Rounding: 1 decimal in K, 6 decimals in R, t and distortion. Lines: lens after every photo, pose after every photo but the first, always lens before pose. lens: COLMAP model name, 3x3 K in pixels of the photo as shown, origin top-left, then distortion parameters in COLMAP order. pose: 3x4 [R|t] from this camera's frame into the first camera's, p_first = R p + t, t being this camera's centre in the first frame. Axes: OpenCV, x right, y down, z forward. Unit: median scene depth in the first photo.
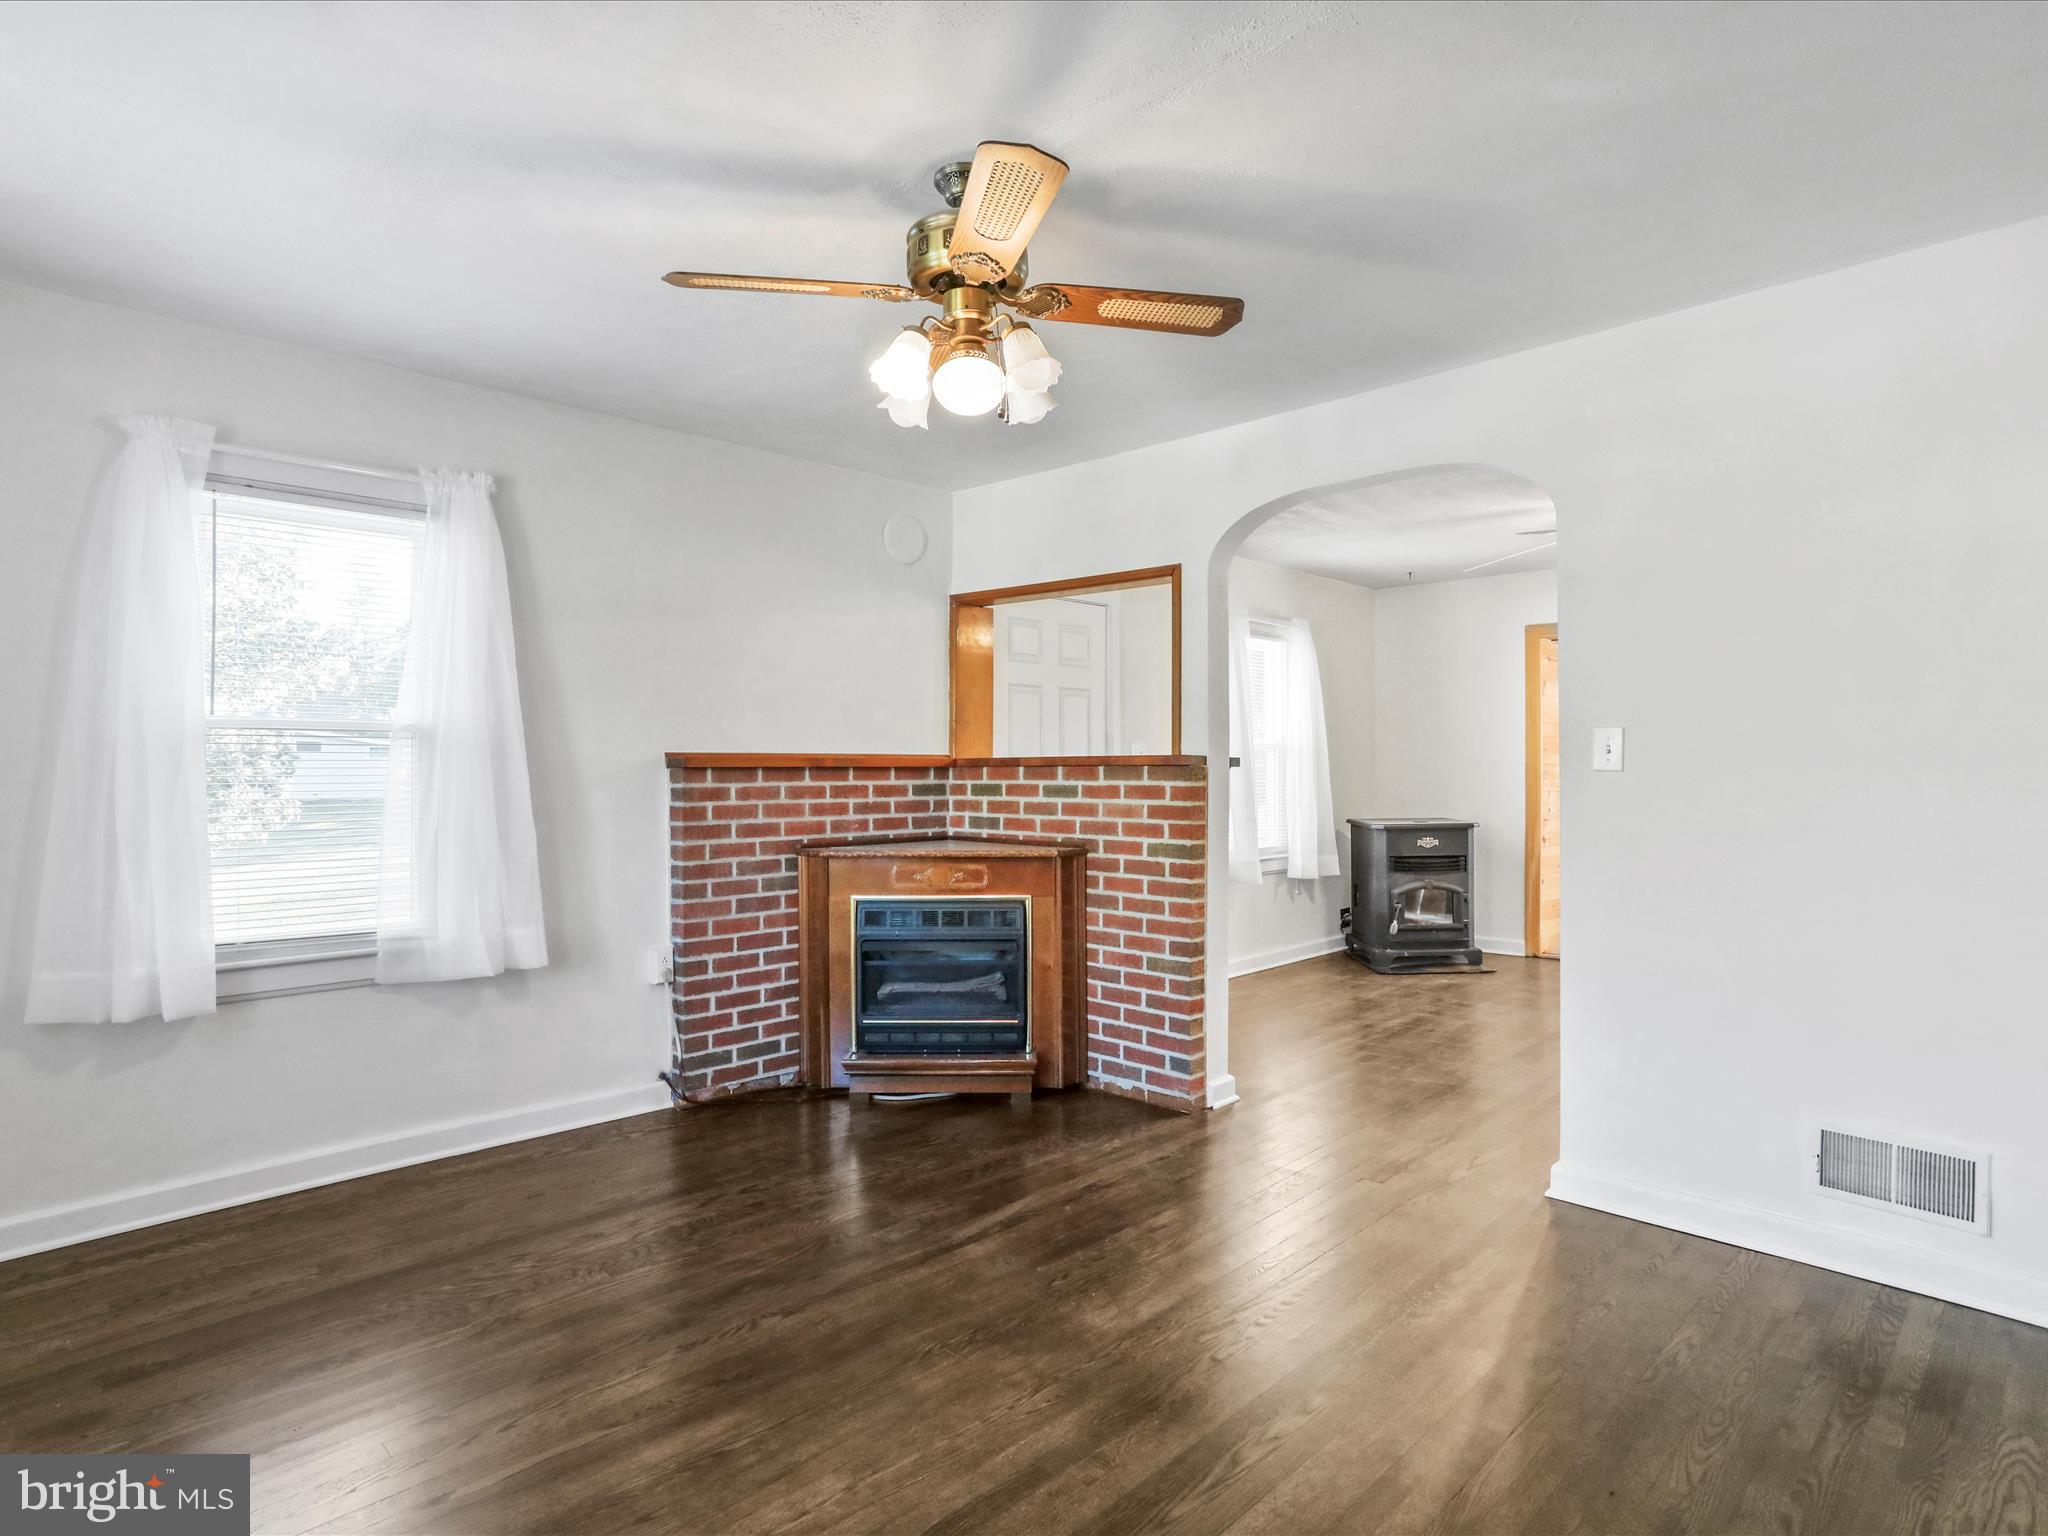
lens RADIAL K [[1115.5, 0, 1014.4], [0, 1115.5, 757.2], [0, 0, 1]] dist [-0.044774, 0.021189]
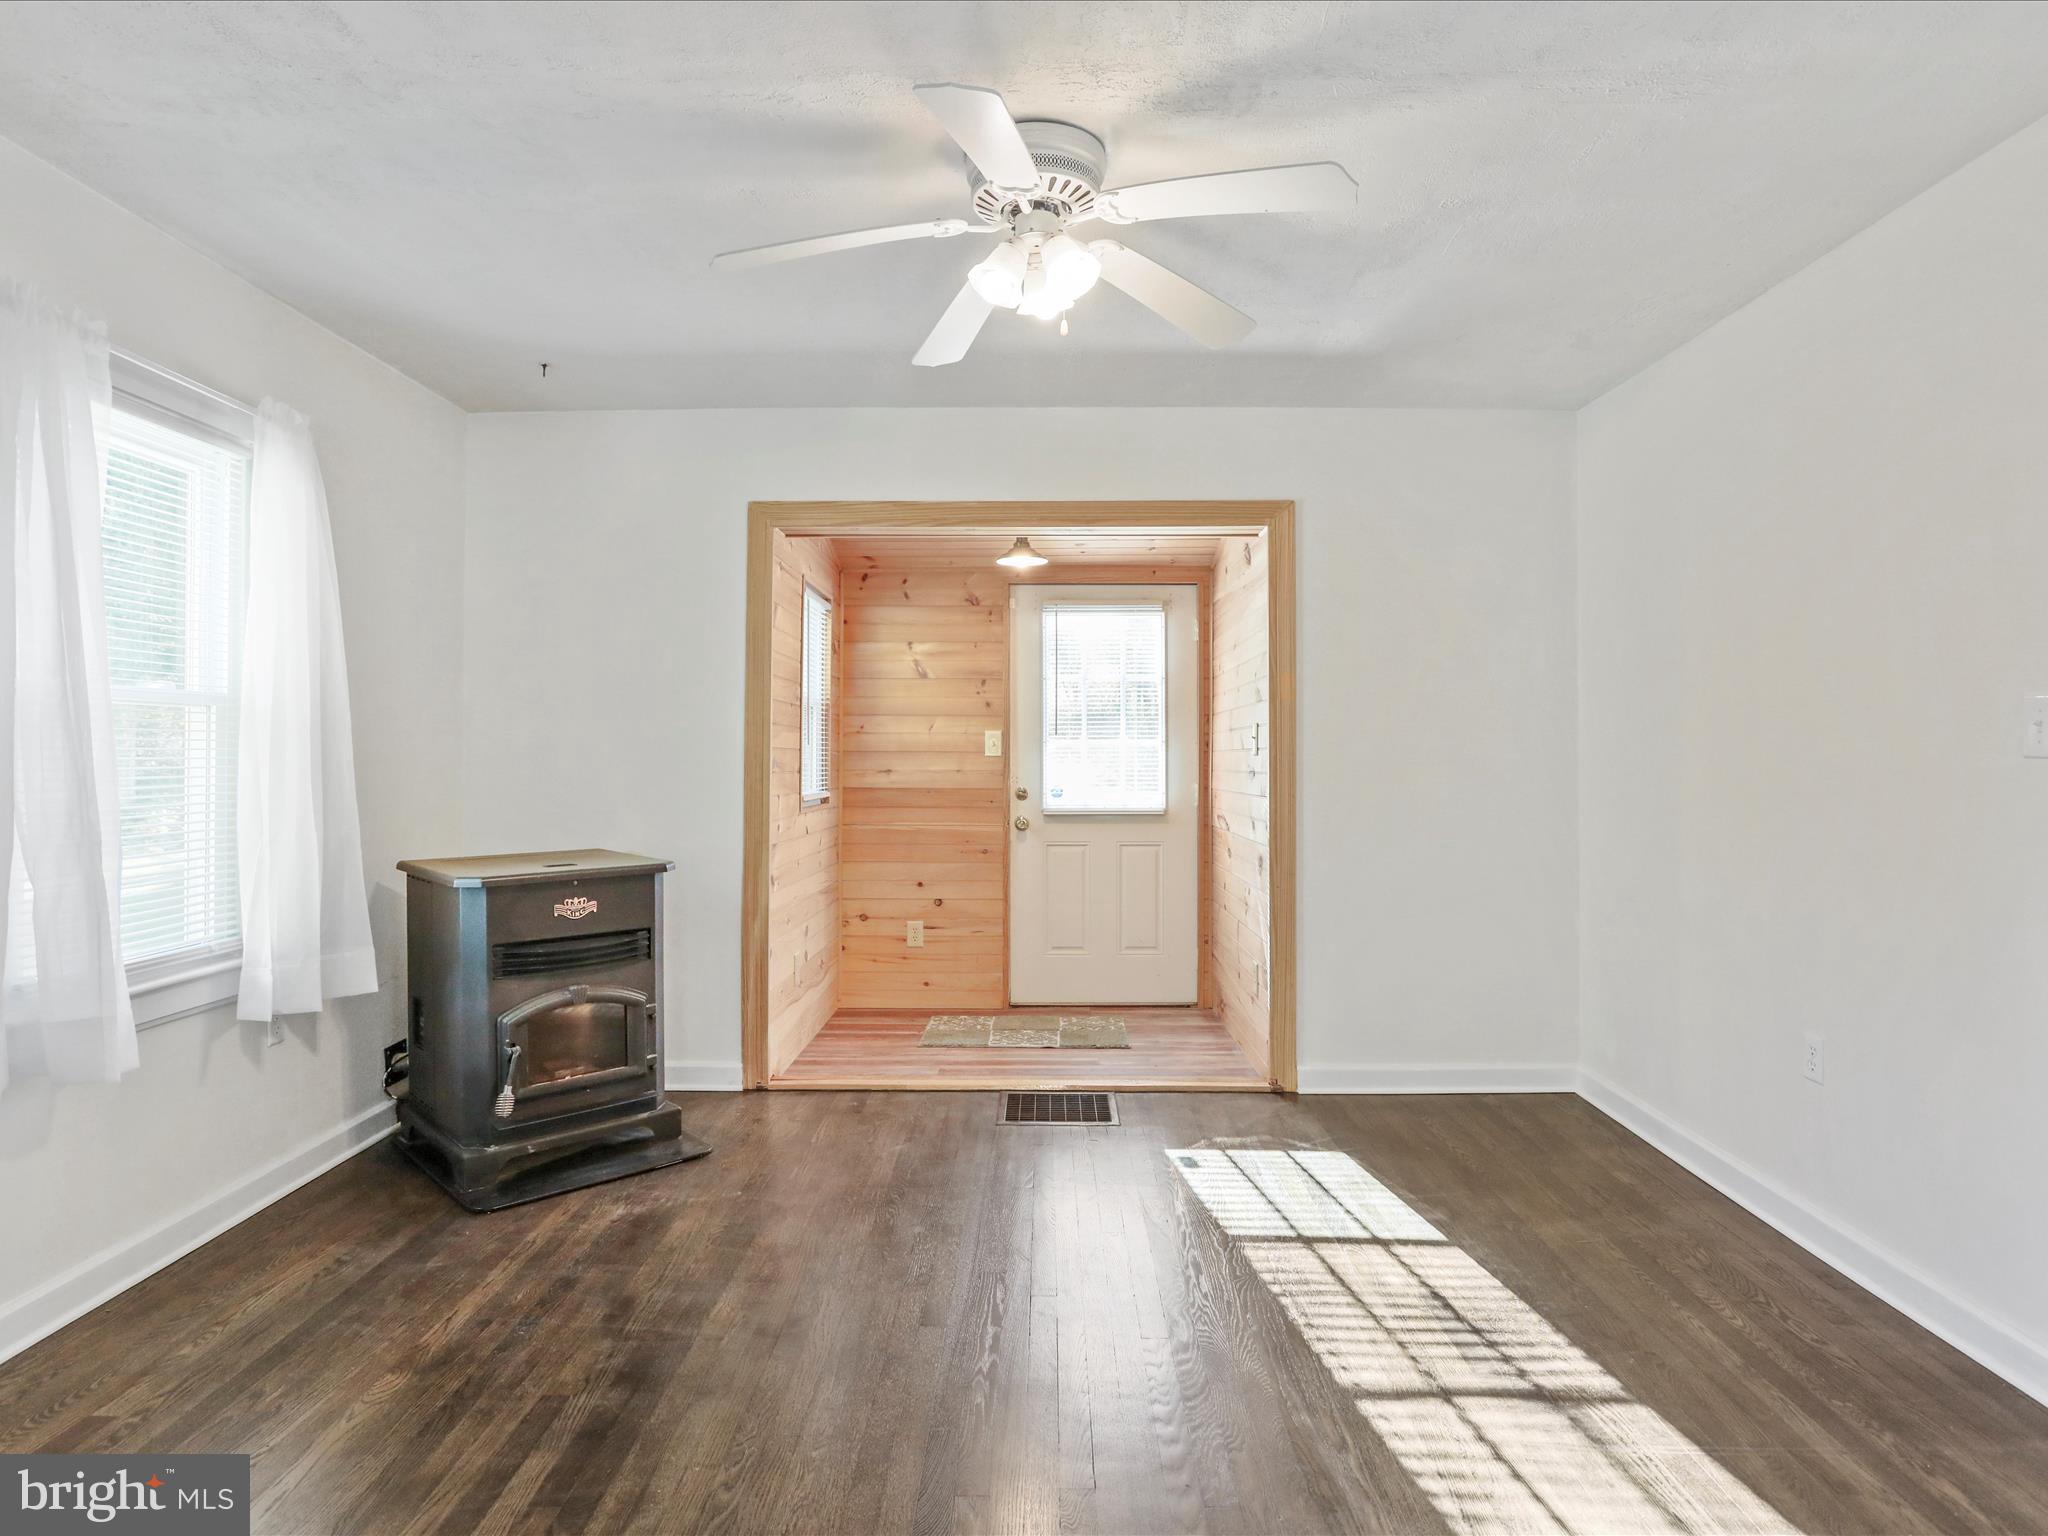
lens RADIAL K [[1115.5, 0, 1014.4], [0, 1115.5, 757.2], [0, 0, 1]] dist [-0.044774, 0.021189]
pose [[0.710074, -0.000161, 0.704127, 0.165084], [-0.017219, 0.999697, 0.017593, -0.001061], [-0.703917, -0.024617, 0.709856, 0.513434]]
